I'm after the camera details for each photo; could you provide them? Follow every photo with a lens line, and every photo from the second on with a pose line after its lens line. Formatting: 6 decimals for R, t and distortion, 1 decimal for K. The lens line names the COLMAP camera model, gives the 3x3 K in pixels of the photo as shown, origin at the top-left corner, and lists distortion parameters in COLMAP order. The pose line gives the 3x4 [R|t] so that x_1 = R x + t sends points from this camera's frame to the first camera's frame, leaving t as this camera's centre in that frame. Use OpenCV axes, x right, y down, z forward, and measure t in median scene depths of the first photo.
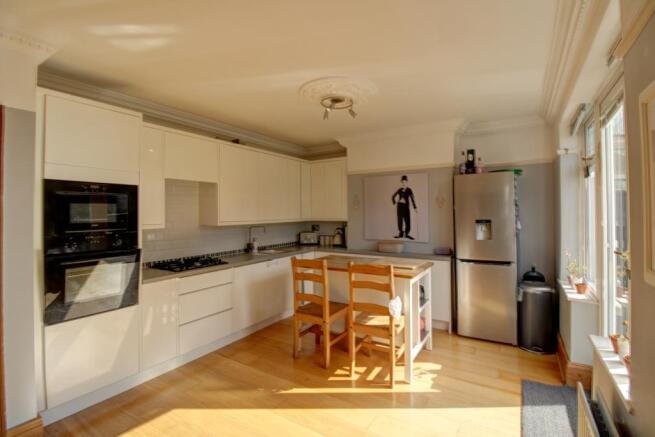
lens RADIAL K [[304.1, 0, 328.4], [0, 304.1, 214.2], [0, 0, 1]] dist [-0.008128, -0.003053]
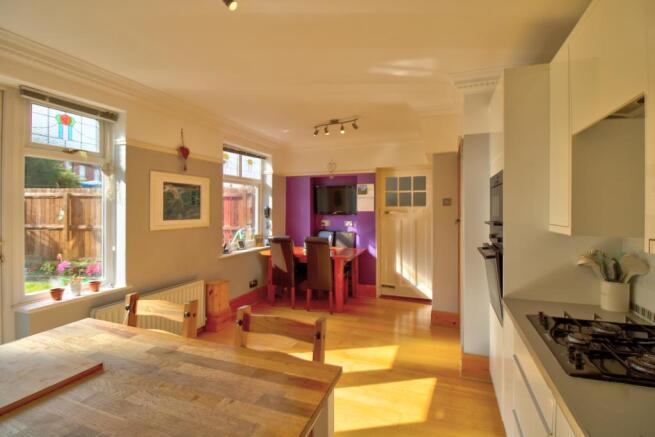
lens RADIAL K [[304.1, 0, 328.7], [0, 304.1, 212.5], [0, 0, 1]] dist [-0.008128, -0.003053]
pose [[-0.980318, 0.011504, -0.197088, -0.030703], [0.007271, 0.999727, 0.022192, -0.008039], [0.197290, 0.020322, -0.980135, 1.175899]]
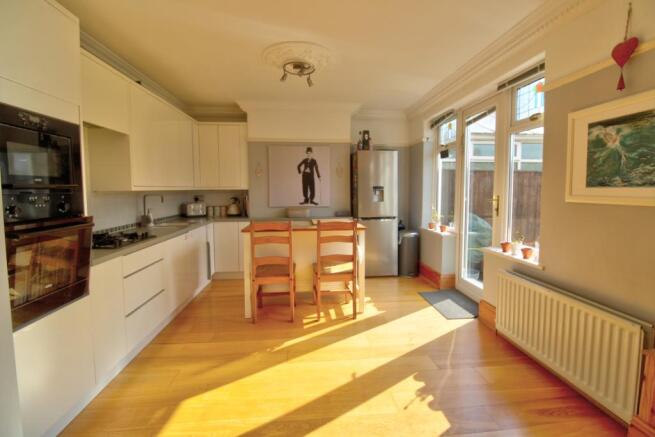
lens RADIAL K [[304.1, 0, 328.7], [0, 304.1, 215.8], [0, 0, 1]] dist [-0.008128, -0.003053]
pose [[0.799526, -0.046982, 0.598791, -0.426156], [-0.000817, 0.996850, 0.079304, 0.039021], [-0.600630, -0.063895, 0.796970, 0.071920]]
